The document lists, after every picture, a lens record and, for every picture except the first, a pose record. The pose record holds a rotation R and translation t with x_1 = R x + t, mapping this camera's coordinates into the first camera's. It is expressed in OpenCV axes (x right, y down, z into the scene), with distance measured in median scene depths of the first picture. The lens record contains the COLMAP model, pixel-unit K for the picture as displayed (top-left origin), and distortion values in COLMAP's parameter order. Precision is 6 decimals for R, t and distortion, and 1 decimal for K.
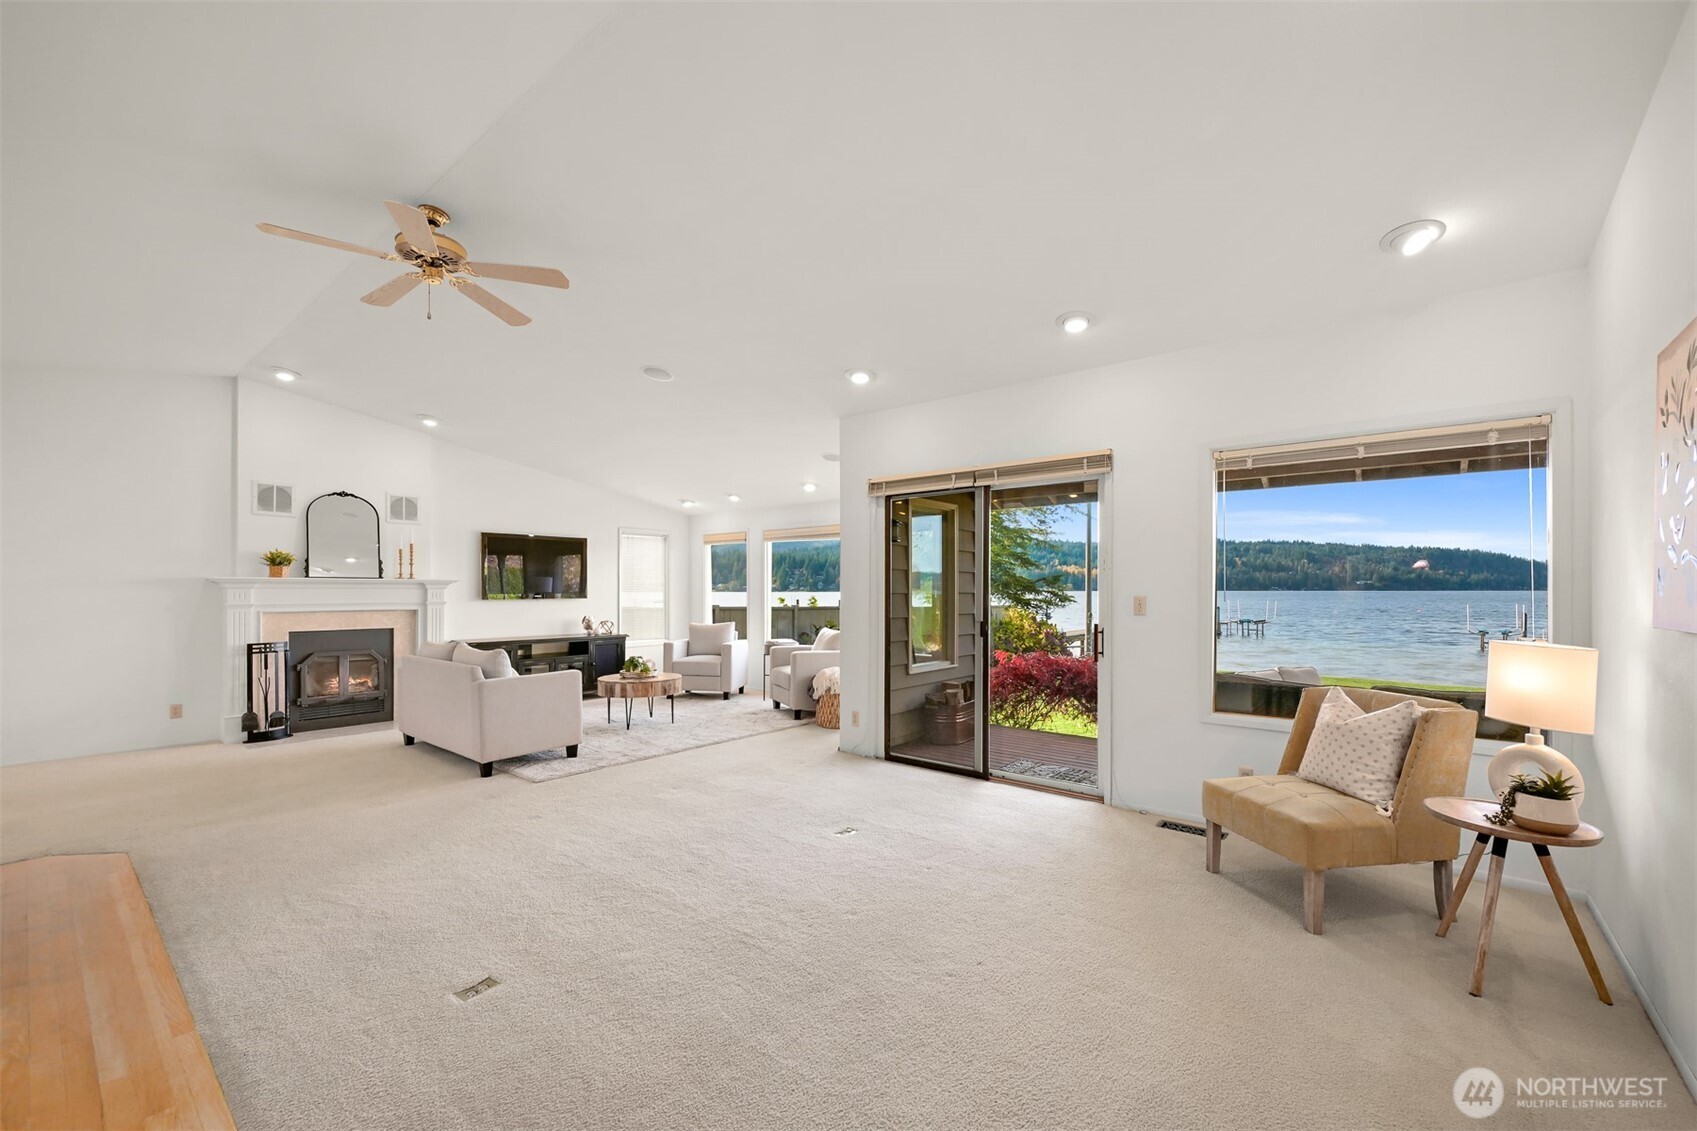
lens RADIAL K [[683.6, 0, 853.5], [0, 683.6, 582.1], [0, 0, 1]] dist [0.001514, 0.000061]
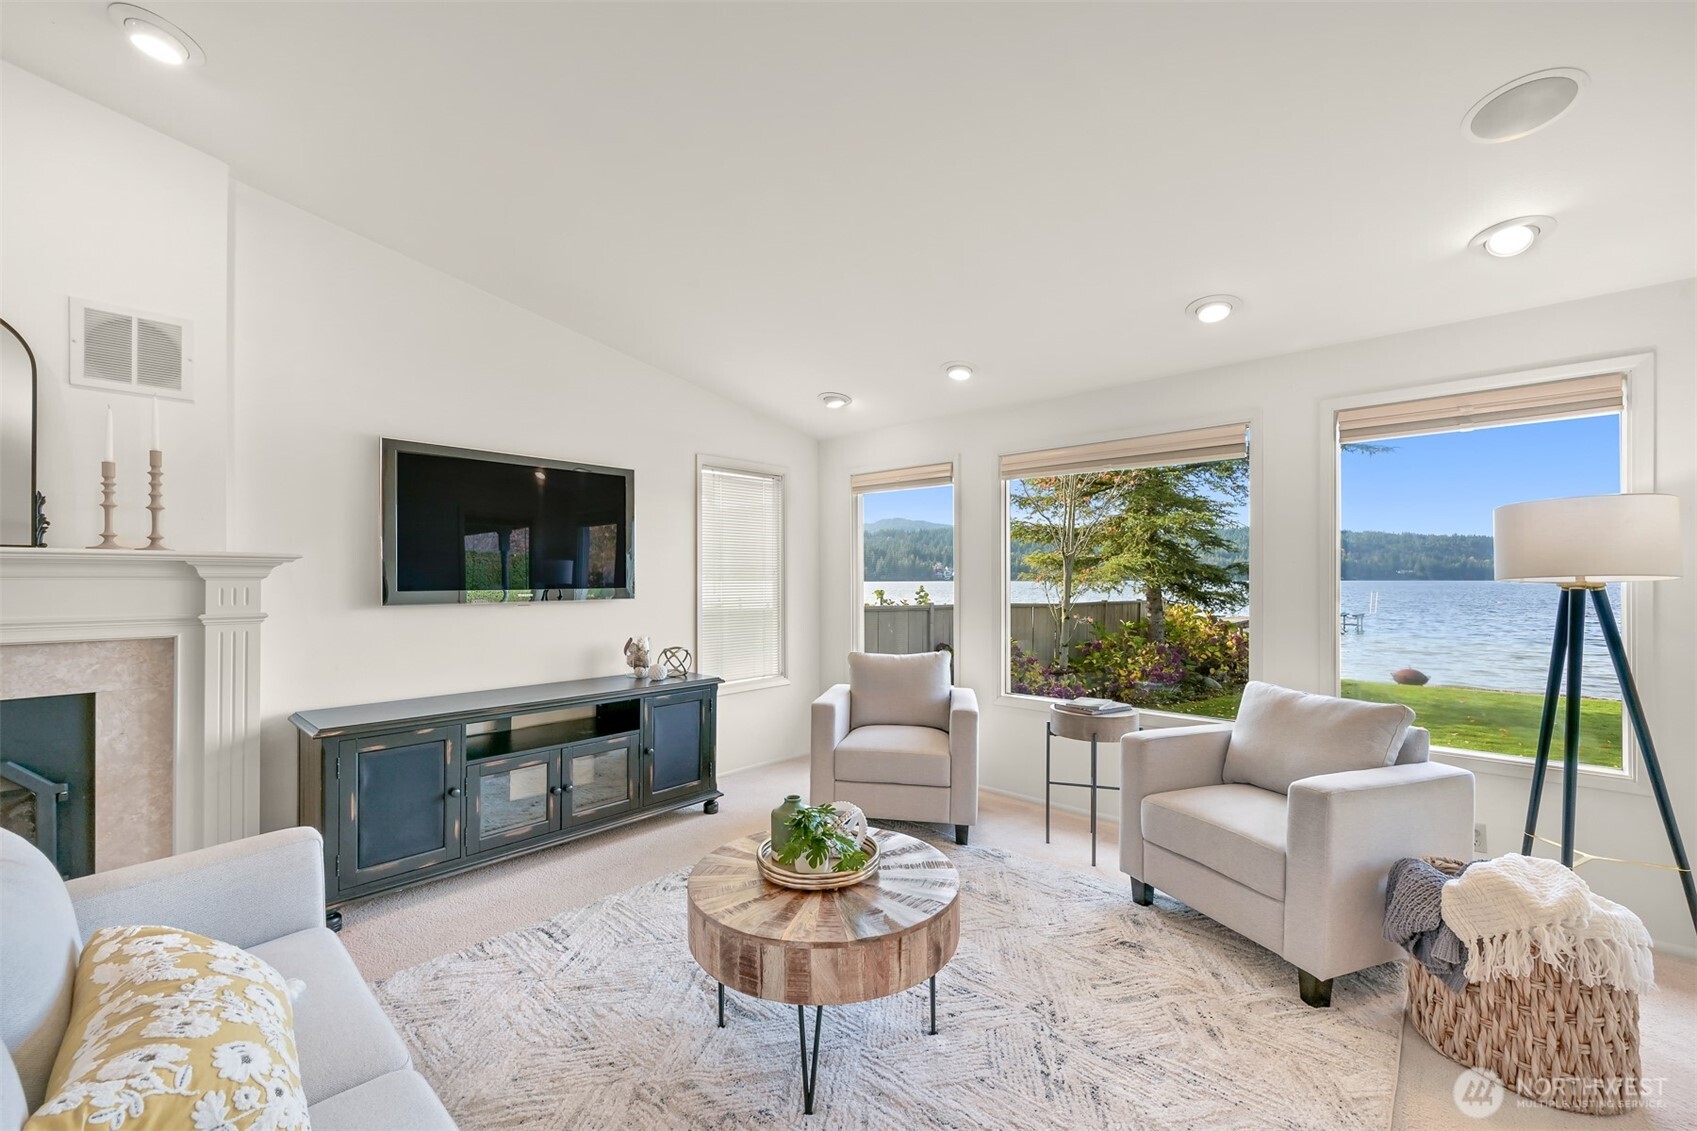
lens RADIAL K [[679.4, 0, 848.5], [0, 679.4, 565.5], [0, 0, 1]] dist [-0.001375, -0.000087]
pose [[0.999047, -0.000613, -0.043640, -0.225717], [0.000207, 0.999957, -0.009306, 0.005186], [0.043644, 0.009288, 0.999004, 0.548473]]
